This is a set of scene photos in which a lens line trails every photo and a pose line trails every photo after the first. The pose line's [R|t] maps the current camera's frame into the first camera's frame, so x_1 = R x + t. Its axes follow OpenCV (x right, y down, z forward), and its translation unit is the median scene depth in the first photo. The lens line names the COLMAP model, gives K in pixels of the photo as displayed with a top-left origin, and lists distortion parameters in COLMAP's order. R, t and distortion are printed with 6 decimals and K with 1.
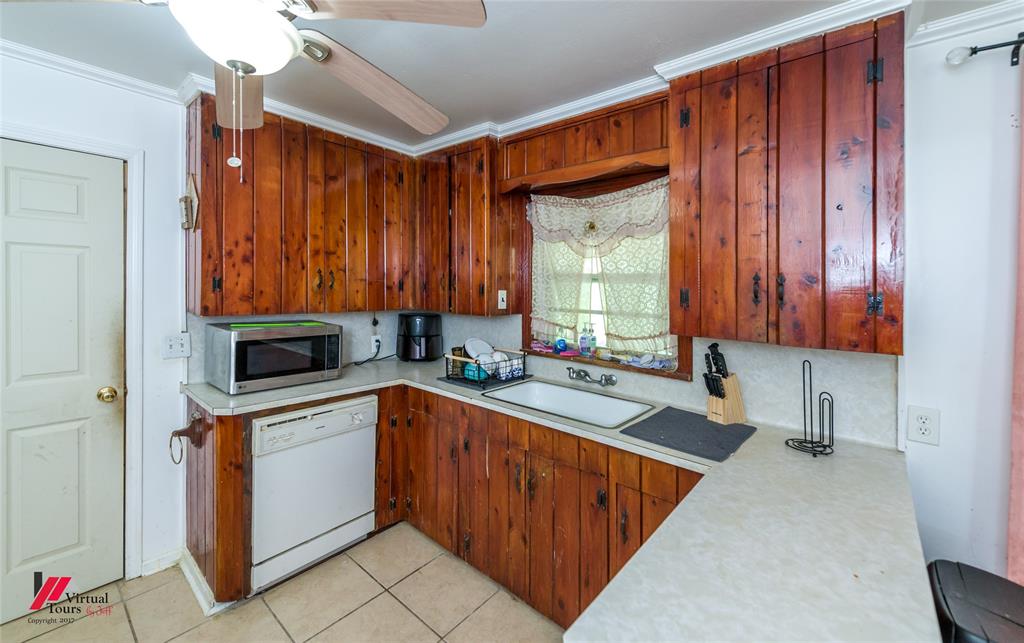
lens RADIAL K [[419.0, 0, 510.5], [0, 419.0, 288.8], [0, 0, 1]] dist [-0.000605, -0.000197]
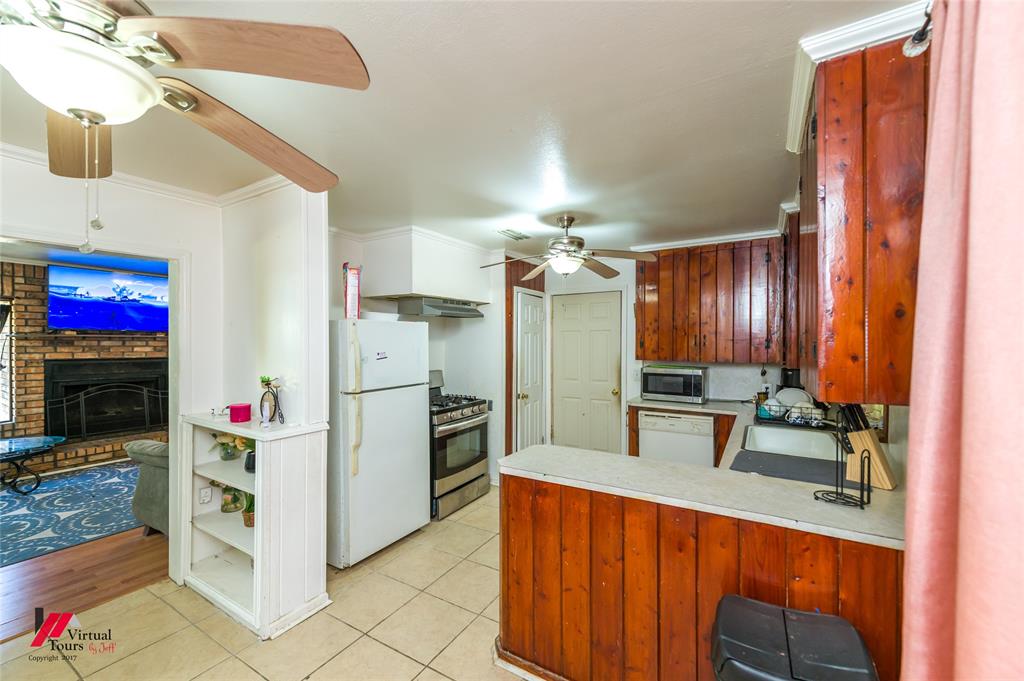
lens RADIAL K [[403.4, 0, 517.0], [0, 403.4, 346.1], [0, 0, 1]] dist [0.000819, 0.000009]
pose [[0.178933, -0.009237, -0.983818, 0.950251], [-0.002996, 0.999946, -0.009933, 0.015013], [0.983857, 0.004725, 0.178896, 0.043834]]
